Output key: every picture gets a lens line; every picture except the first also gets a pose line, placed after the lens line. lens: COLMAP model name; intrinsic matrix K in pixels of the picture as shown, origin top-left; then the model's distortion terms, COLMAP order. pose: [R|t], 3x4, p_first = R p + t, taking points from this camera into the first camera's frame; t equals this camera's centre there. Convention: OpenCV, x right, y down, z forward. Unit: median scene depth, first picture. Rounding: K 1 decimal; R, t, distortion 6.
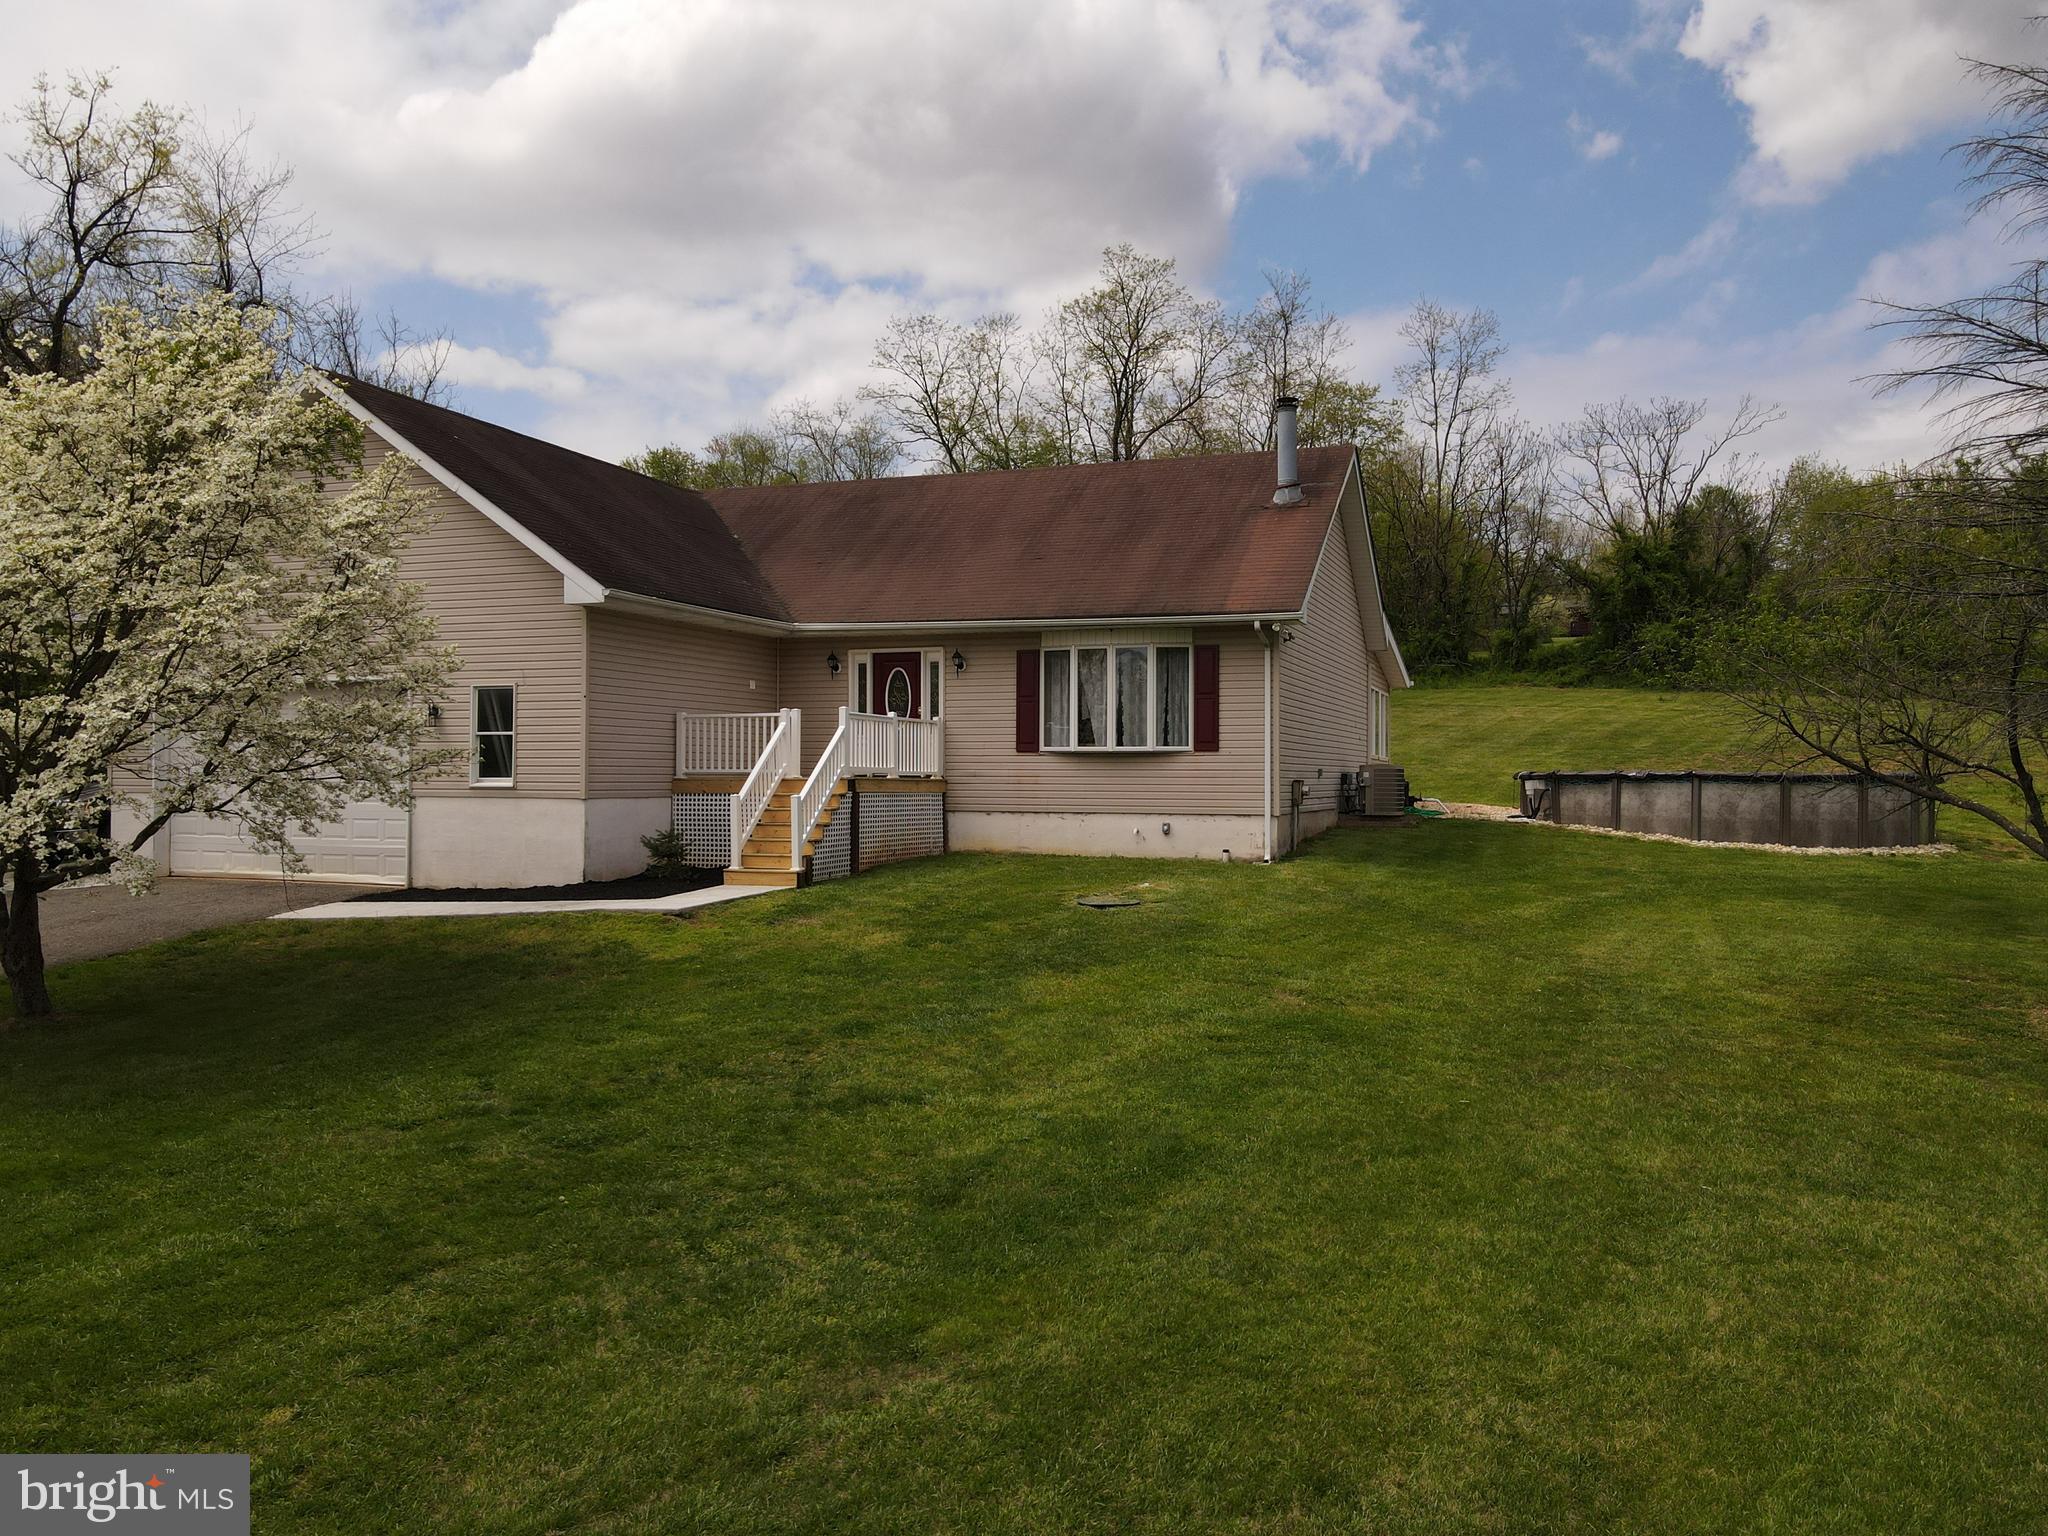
lens RADIAL K [[1499.0, 0, 1022.4], [0, 1499.0, 769.2], [0, 0, 1]] dist [0.011553, 0.009865]
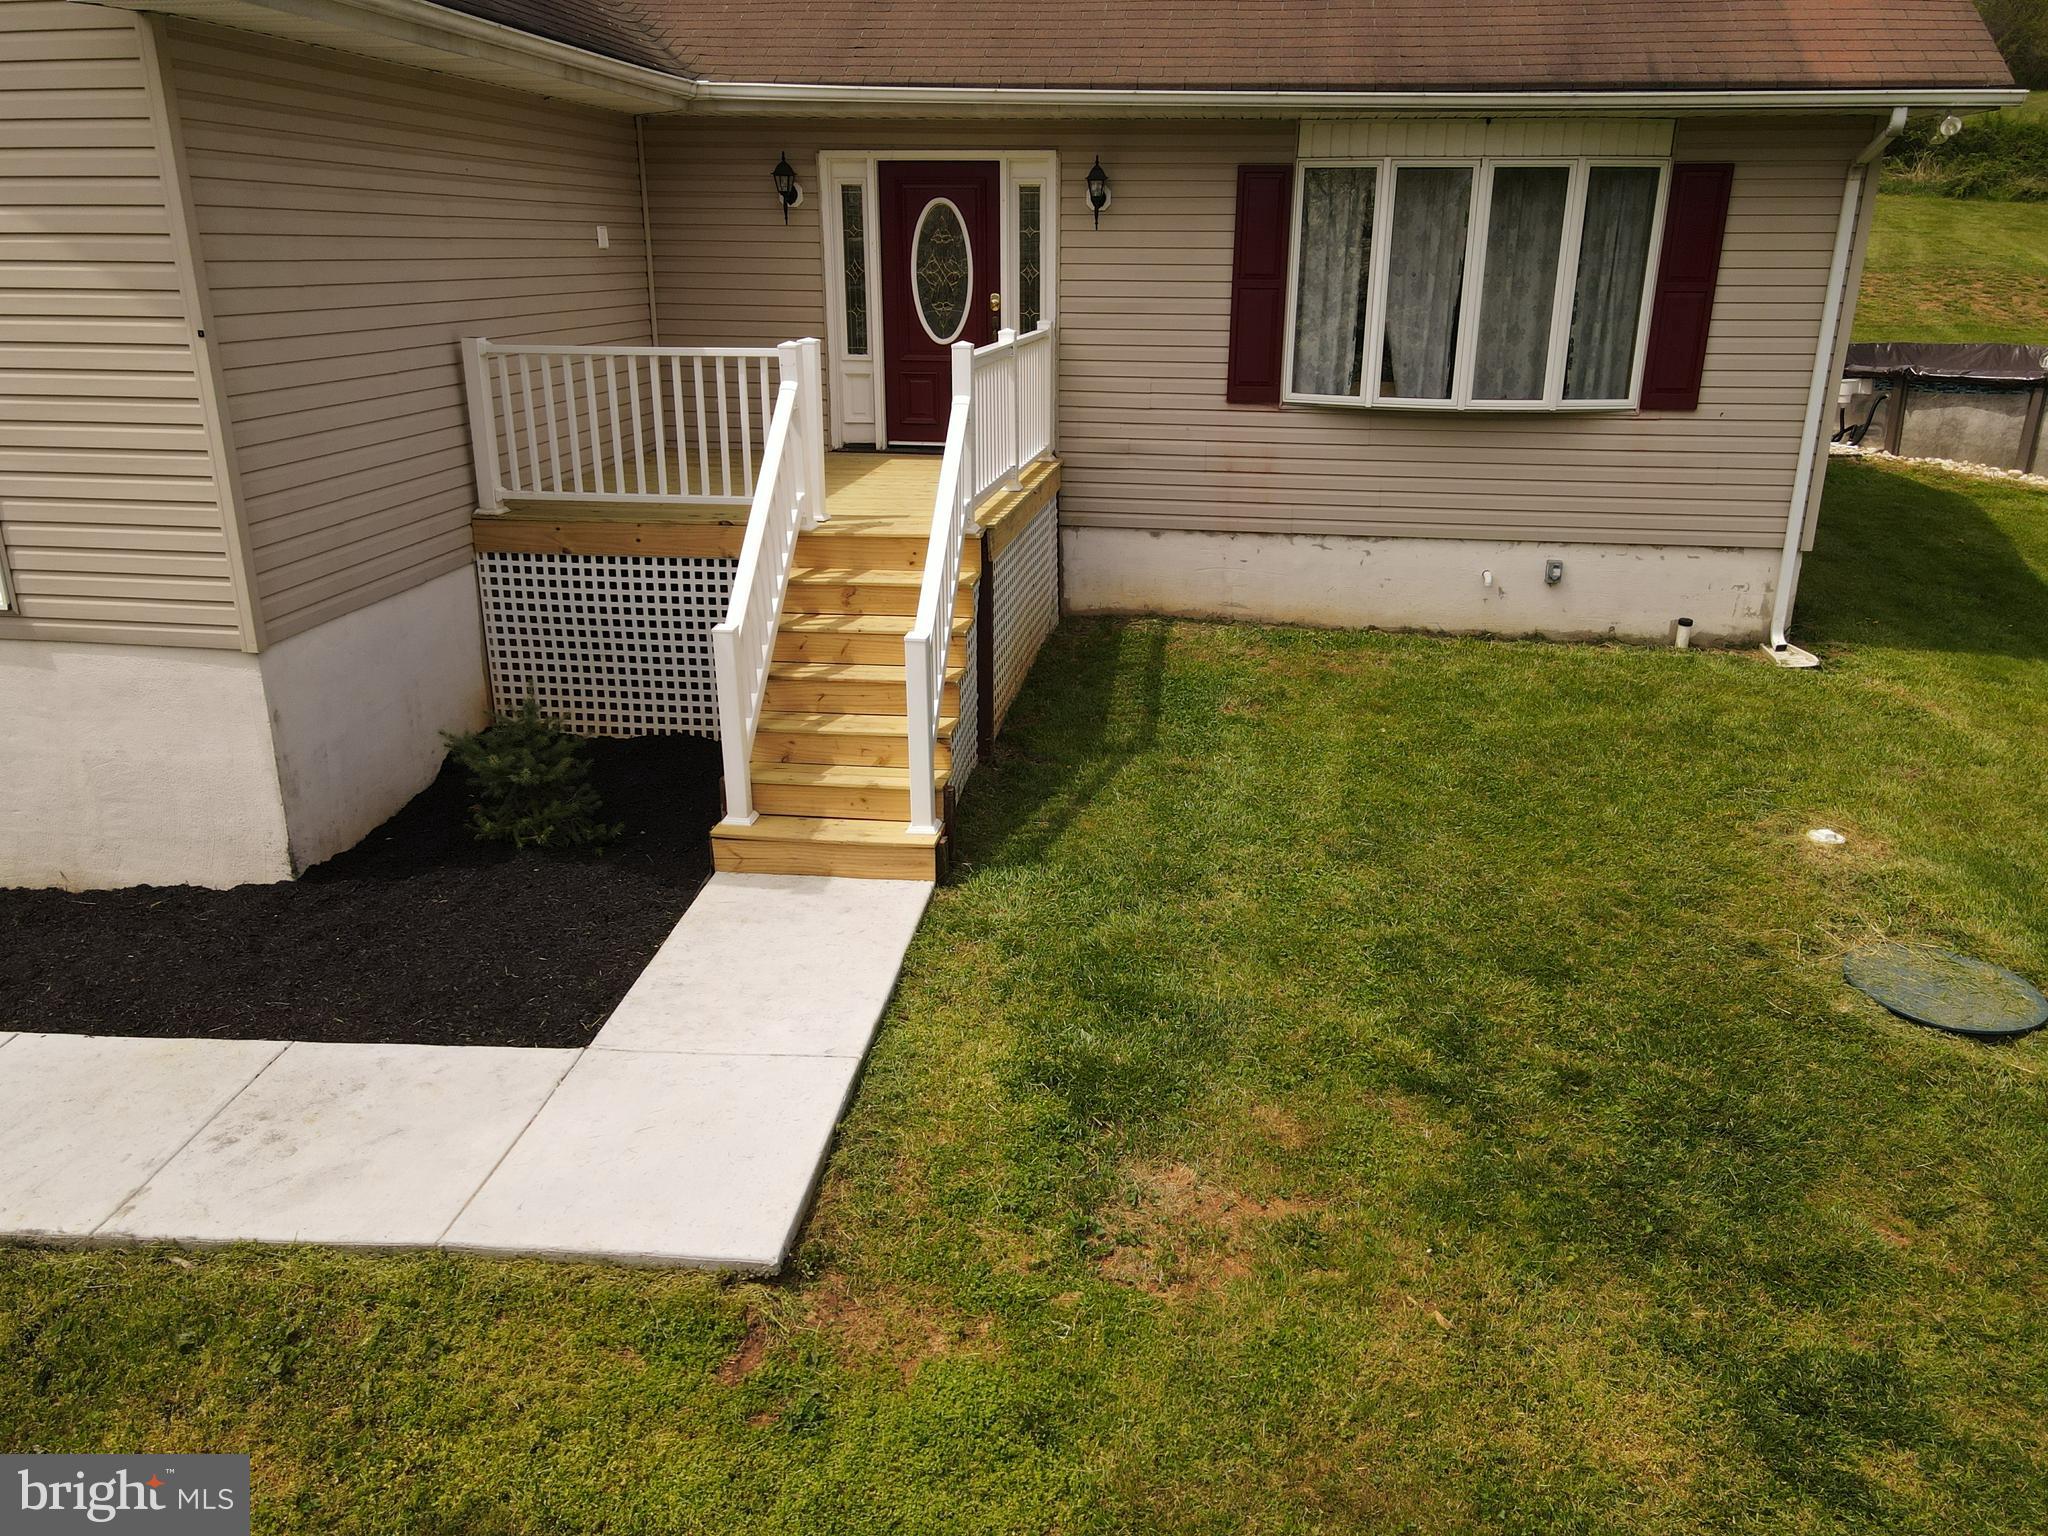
lens RADIAL K [[1499.0, 0, 1028.1], [0, 1499.0, 769.5], [0, 0, 1]] dist [0.011553, 0.009865]
pose [[0.974525, -0.071024, 0.212737, -0.175900], [-0.004473, 0.942191, 0.335048, -0.061677], [-0.224235, -0.327464, 0.917870, 0.573899]]
